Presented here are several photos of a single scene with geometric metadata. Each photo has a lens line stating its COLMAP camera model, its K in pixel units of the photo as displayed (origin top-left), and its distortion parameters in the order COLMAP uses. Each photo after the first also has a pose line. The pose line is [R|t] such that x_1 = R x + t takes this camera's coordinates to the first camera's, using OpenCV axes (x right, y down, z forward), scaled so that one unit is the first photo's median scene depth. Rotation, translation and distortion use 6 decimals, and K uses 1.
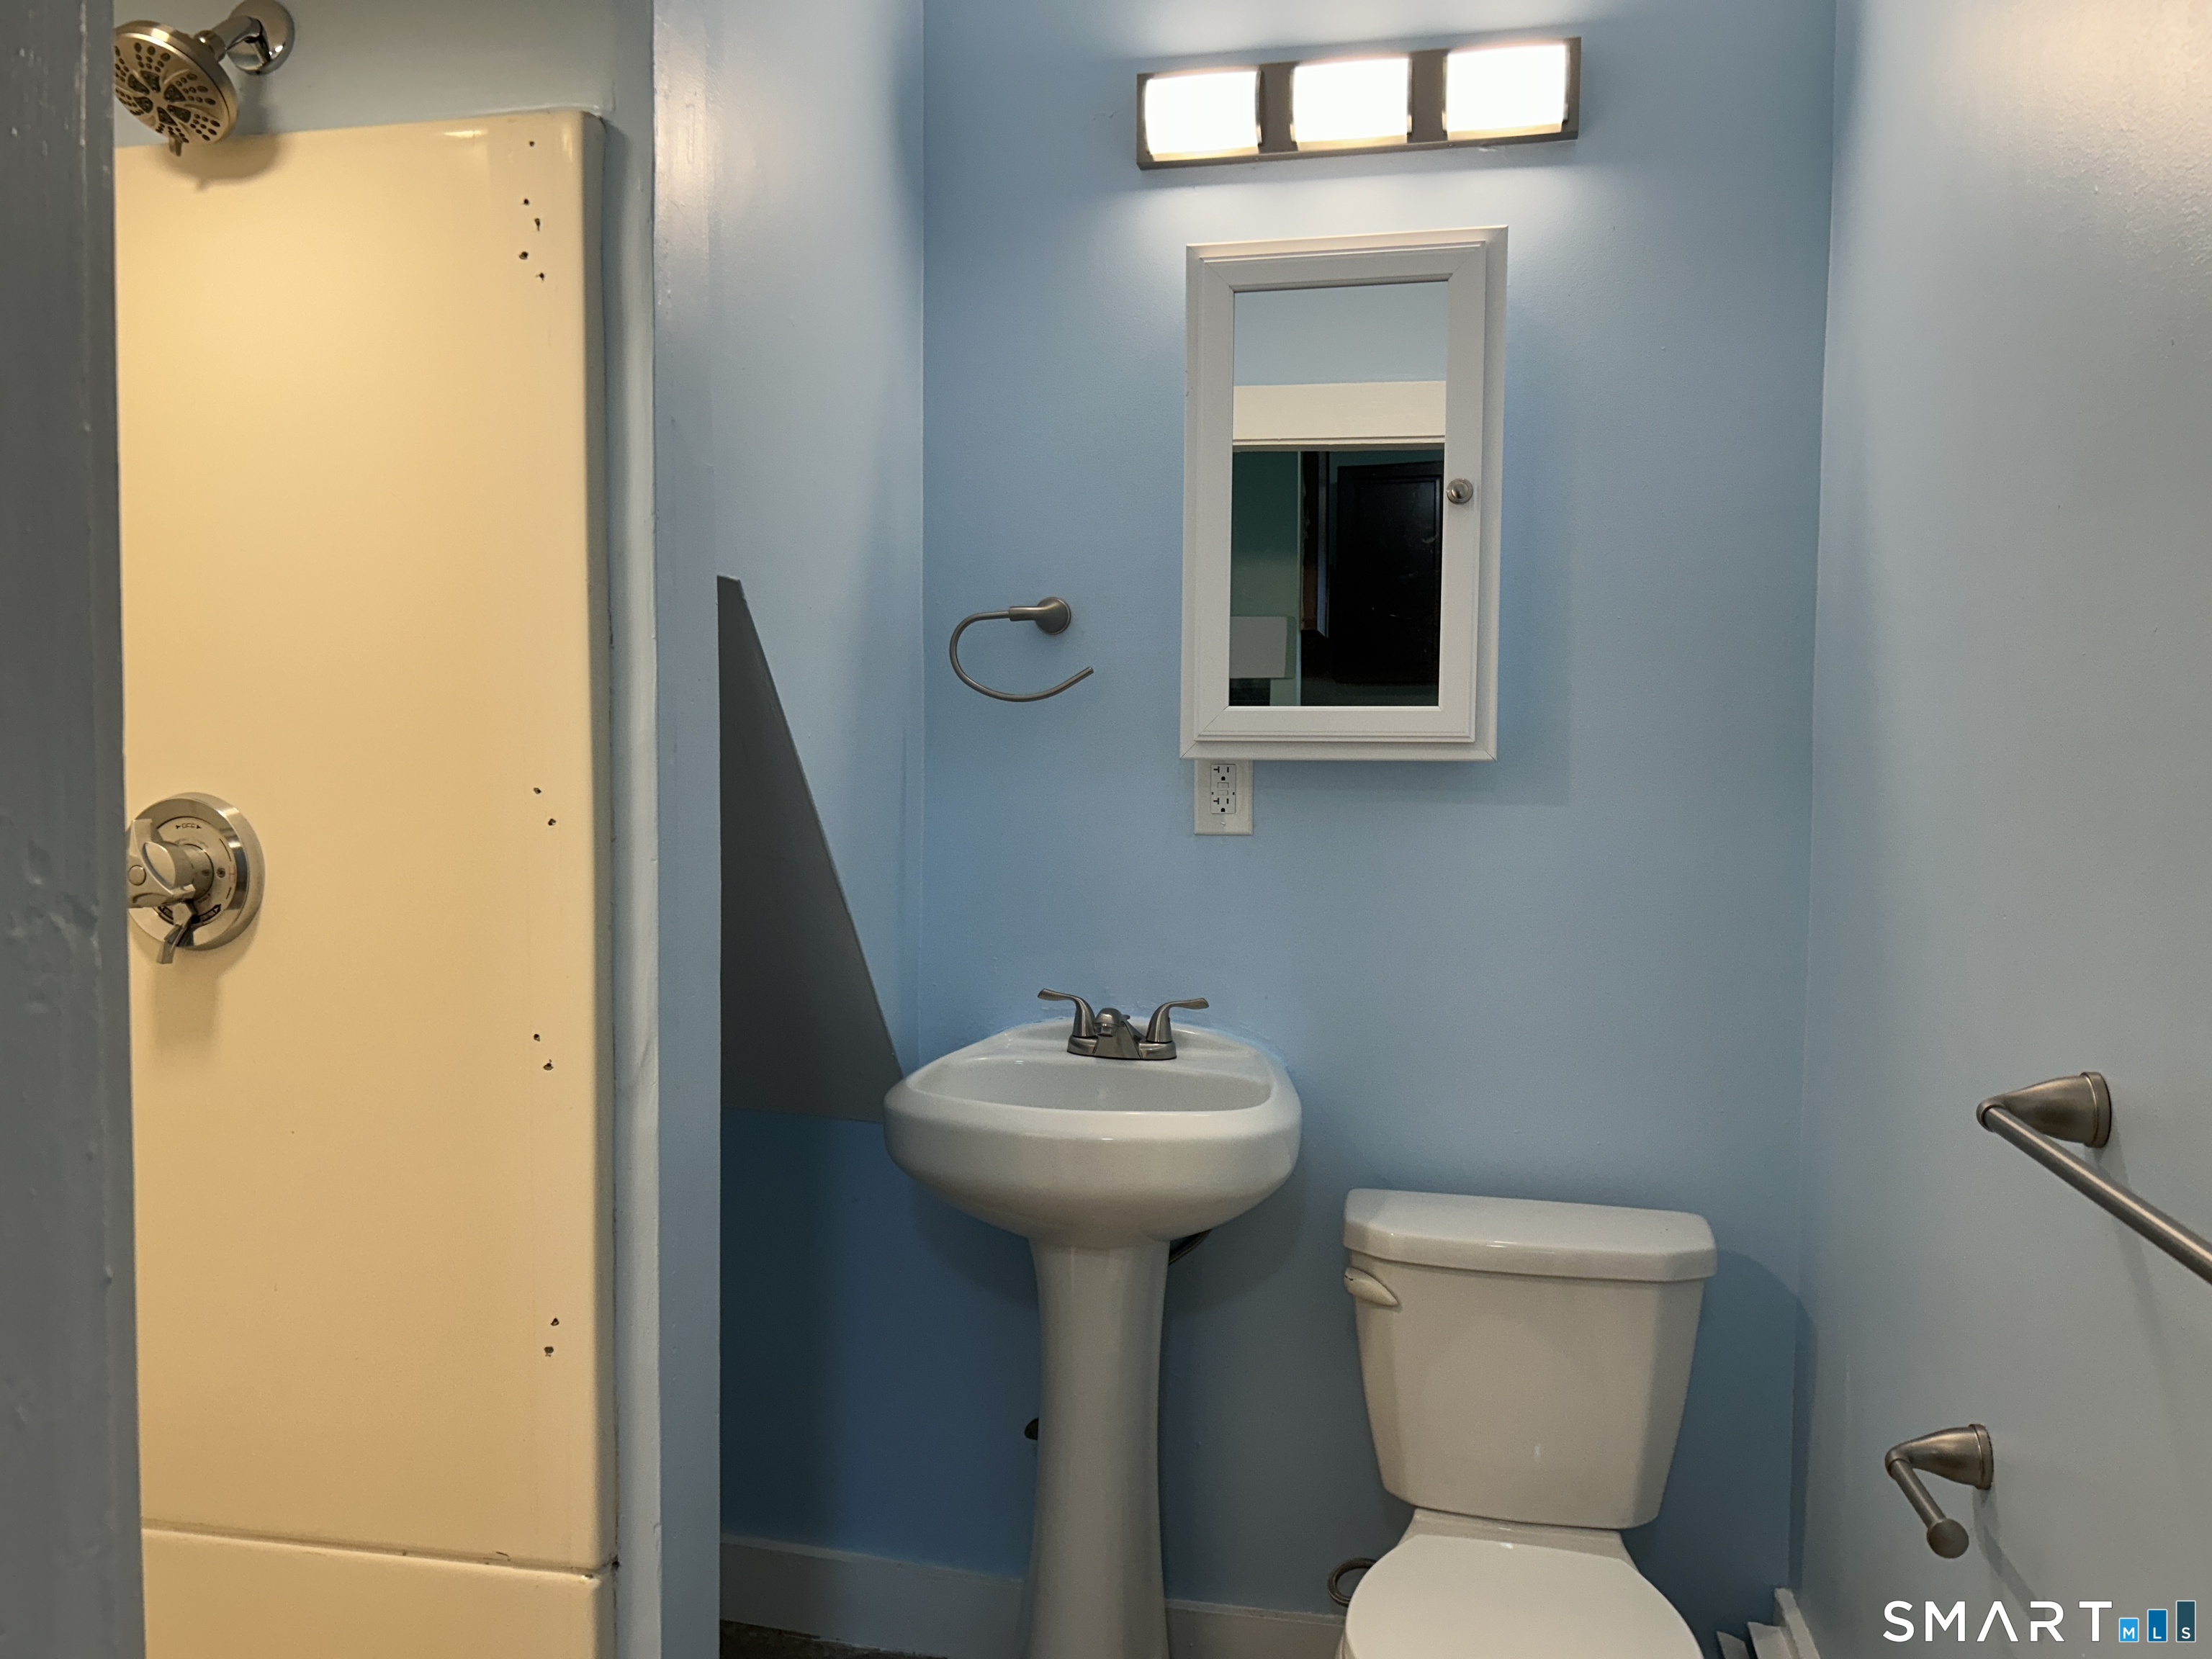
lens RADIAL K [[1700.0, 0, 1115.8], [0, 1700.0, 828.5], [0, 0, 1]] dist [0.020604, -0.000609]
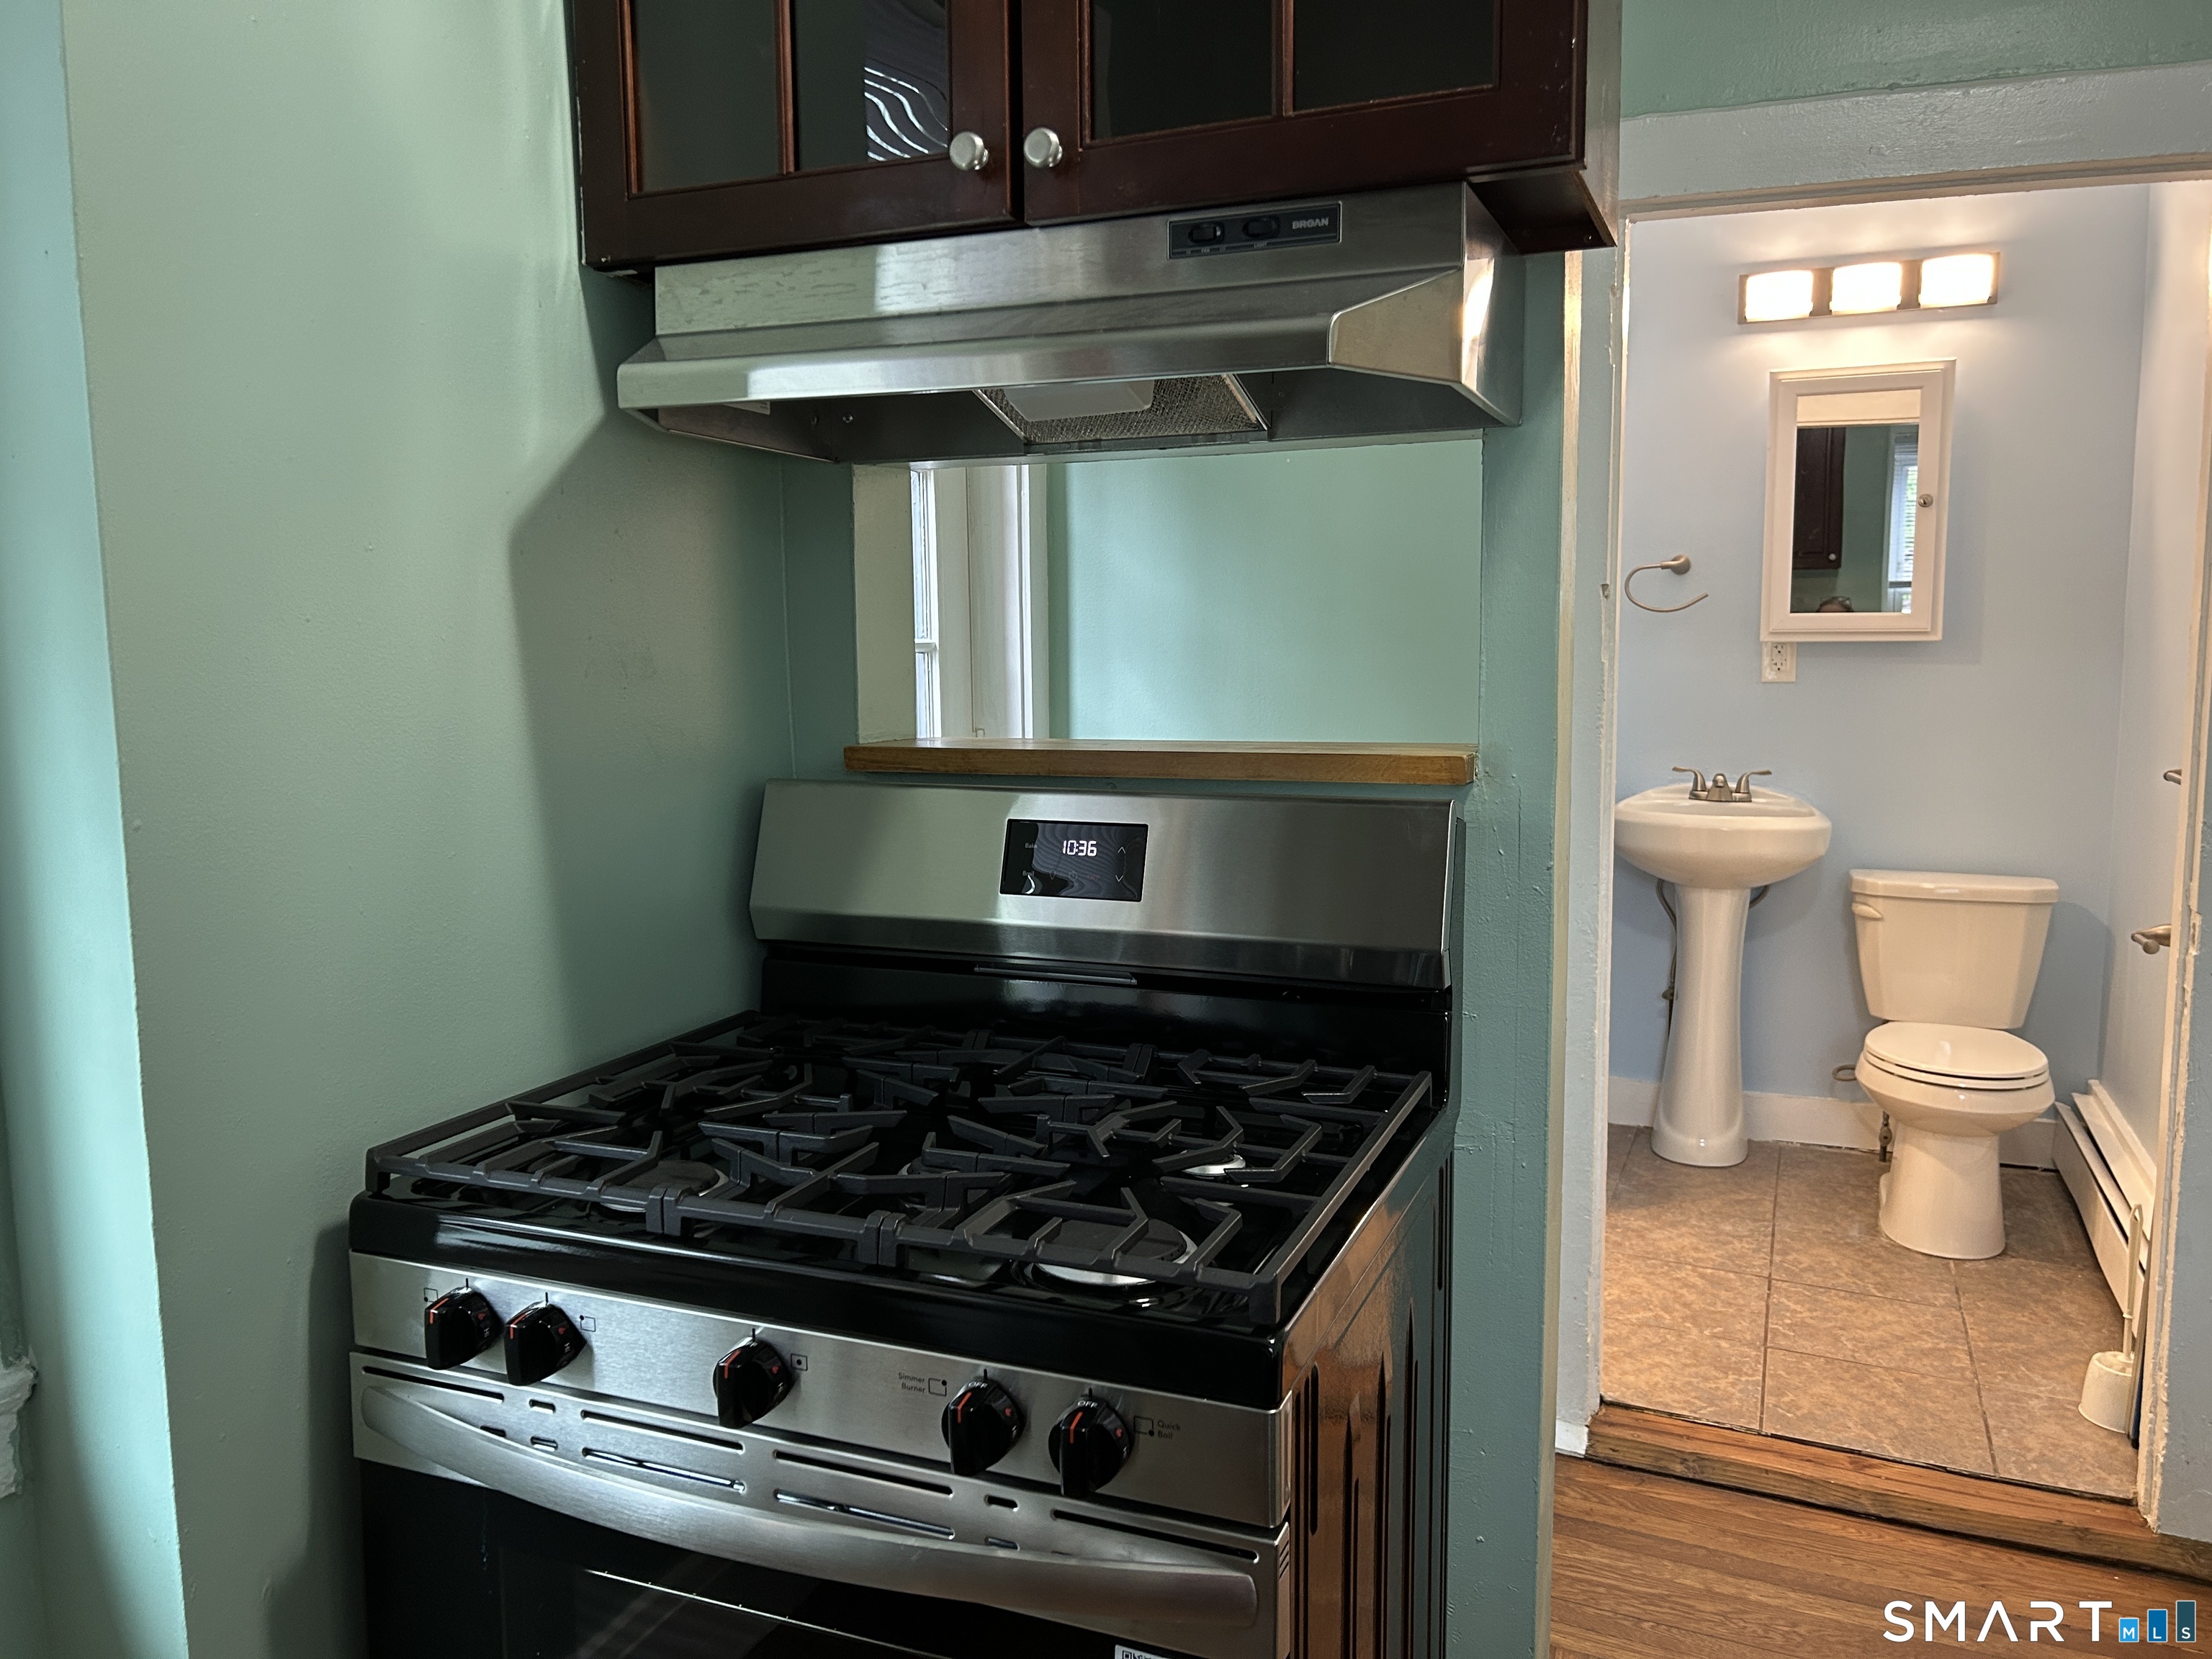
lens RADIAL K [[1700.0, 0, 1115.8], [0, 1700.0, 828.5], [0, 0, 1]] dist [0.020604, -0.000609]
pose [[0.984215, 0.007773, -0.176806, -0.337503], [0.000924, 0.998796, 0.049050, 0.074710], [0.176975, -0.048439, 0.983023, -1.026601]]
